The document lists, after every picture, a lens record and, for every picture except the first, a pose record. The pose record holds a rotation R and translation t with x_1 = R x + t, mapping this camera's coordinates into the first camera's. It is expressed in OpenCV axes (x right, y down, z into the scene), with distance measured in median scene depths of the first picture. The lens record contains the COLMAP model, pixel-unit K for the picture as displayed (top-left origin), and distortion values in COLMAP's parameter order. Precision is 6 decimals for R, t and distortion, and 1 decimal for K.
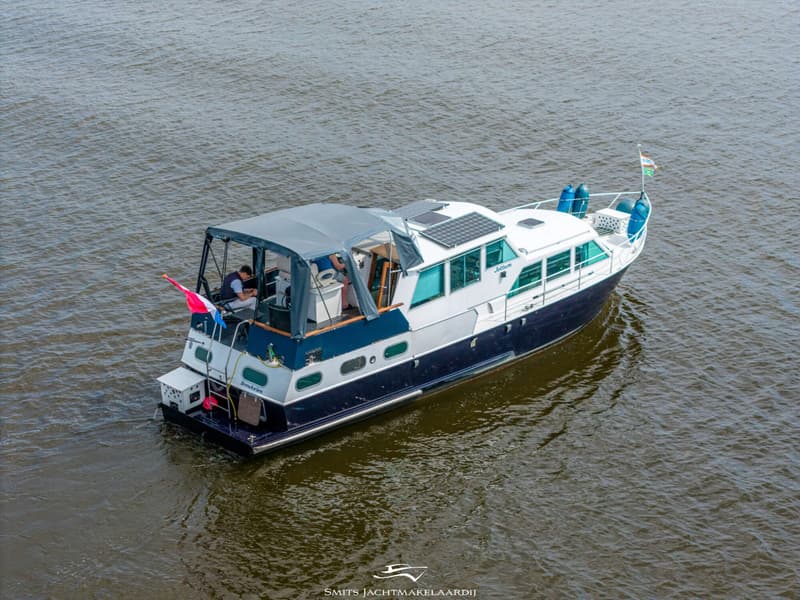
lens RADIAL K [[1624.2, 0, 400.0], [0, 1624.2, 300.0], [0, 0, 1]] dist [-0.422779, 0.034342]
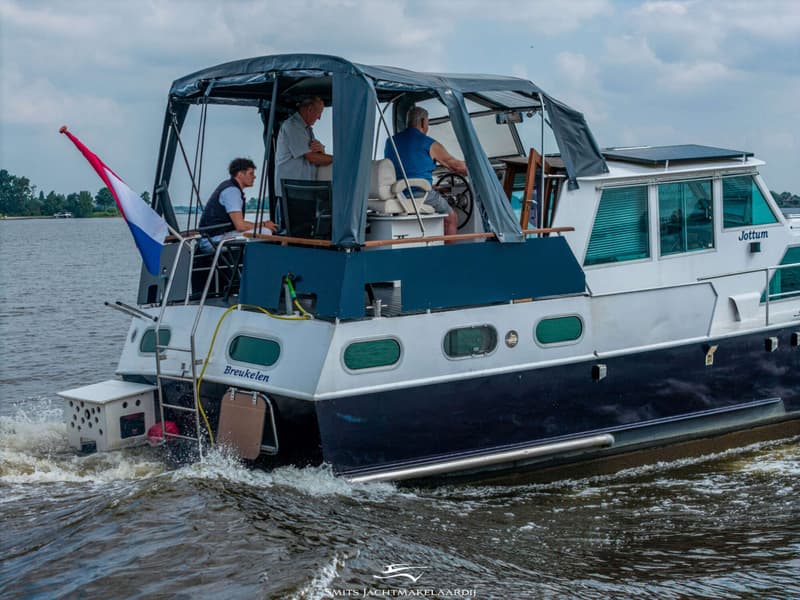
lens RADIAL K [[1545.3, 0, 400.0], [0, 1545.3, 300.0], [0, 0, 1]] dist [0.014857, -0.028558]
pose [[0.997464, -0.023026, -0.067346, -0.018724], [0.004115, 0.963299, -0.268399, 0.145434], [0.071054, 0.267441, 0.960951, 0.562916]]
